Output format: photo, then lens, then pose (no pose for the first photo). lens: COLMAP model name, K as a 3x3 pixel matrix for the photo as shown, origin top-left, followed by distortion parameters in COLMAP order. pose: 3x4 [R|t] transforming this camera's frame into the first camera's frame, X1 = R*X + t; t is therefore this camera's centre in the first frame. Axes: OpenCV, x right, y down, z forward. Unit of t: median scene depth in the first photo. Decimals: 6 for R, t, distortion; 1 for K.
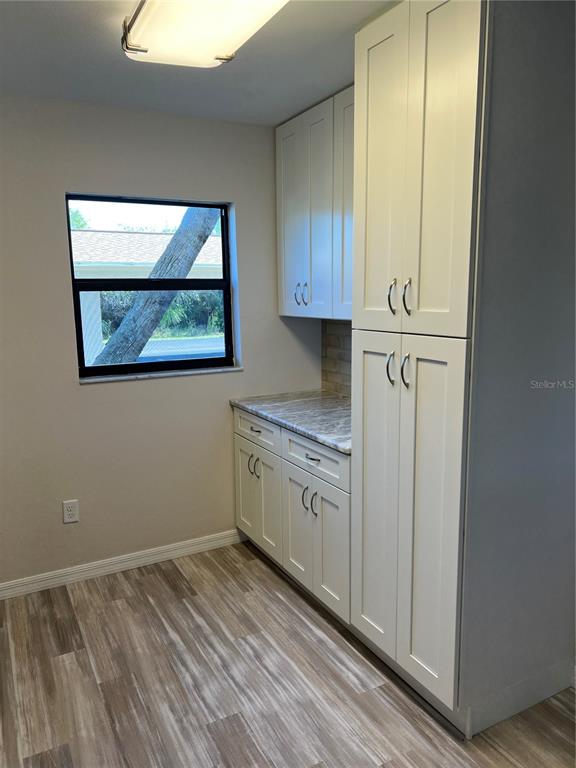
lens RADIAL K [[579.2, 0, 289.9], [0, 579.2, 388.4], [0, 0, 1]] dist [0.042623, -0.034171]
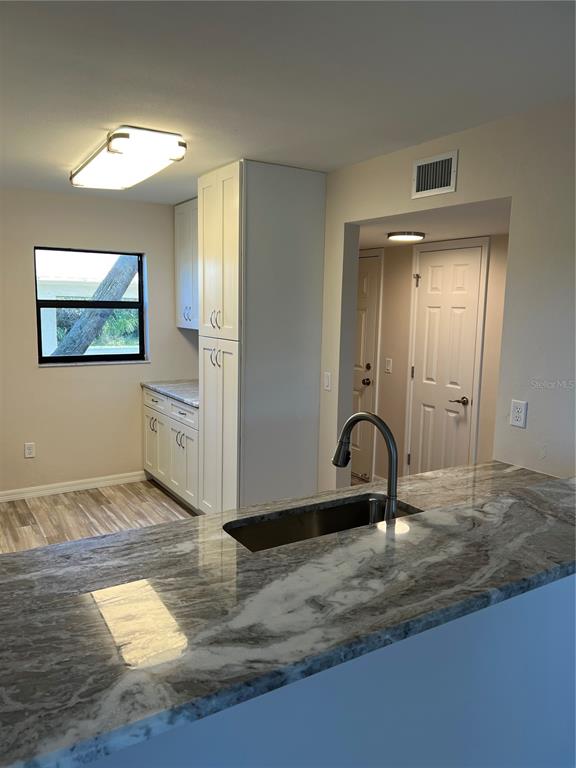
lens RADIAL K [[579.2, 0, 284.5], [0, 579.2, 380.5], [0, 0, 1]] dist [0.042623, -0.034171]
pose [[0.997934, 0.022086, 0.060336, 0.198079], [-0.019925, 0.999147, -0.036174, 0.069662], [-0.061084, 0.034897, 0.997522, -0.582833]]
